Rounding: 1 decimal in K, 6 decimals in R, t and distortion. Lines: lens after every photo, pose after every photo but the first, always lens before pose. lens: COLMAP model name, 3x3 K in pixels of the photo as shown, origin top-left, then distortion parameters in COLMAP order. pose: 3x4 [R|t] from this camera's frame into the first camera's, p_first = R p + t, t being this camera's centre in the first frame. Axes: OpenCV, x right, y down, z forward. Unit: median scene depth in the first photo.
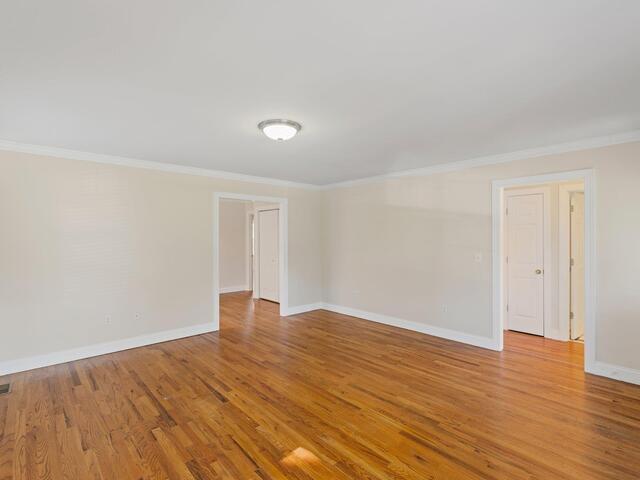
lens RADIAL K [[315.6, 0, 320.9], [0, 315.6, 237.7], [0, 0, 1]] dist [-0.007021, 0.000223]
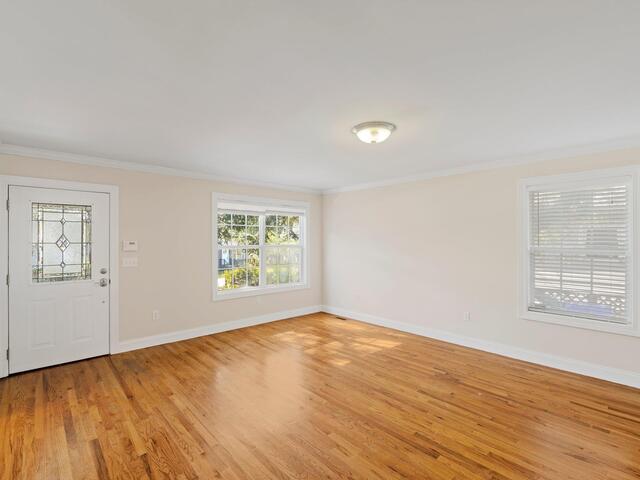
lens RADIAL K [[315.6, 0, 317.1], [0, 315.6, 240.6], [0, 0, 1]] dist [-0.007021, 0.000223]
pose [[-0.999987, 0.005016, 0.000048, 0.046164], [0.005016, 0.999987, 0.000531, -0.003864], [-0.000045, 0.000531, -1.000000, 1.920426]]
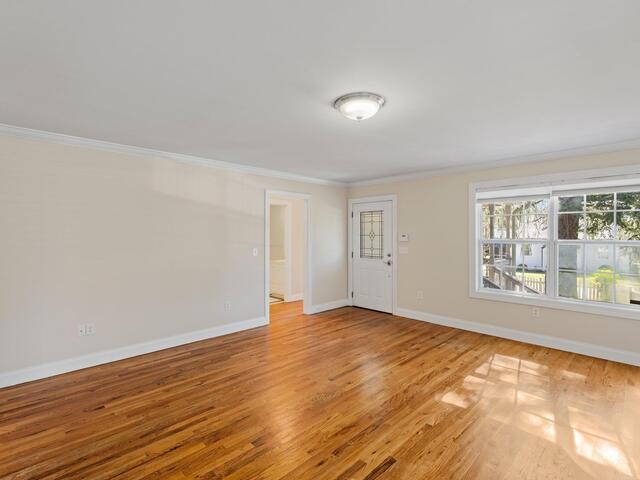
lens RADIAL K [[315.6, 0, 318.2], [0, 315.6, 238.0], [0, 0, 1]] dist [-0.007021, 0.000223]
pose [[-0.025256, -0.007332, 0.999654, -0.936666], [0.001065, 0.999972, 0.007361, 0.003309], [-0.999680, 0.001250, -0.025248, 1.092091]]
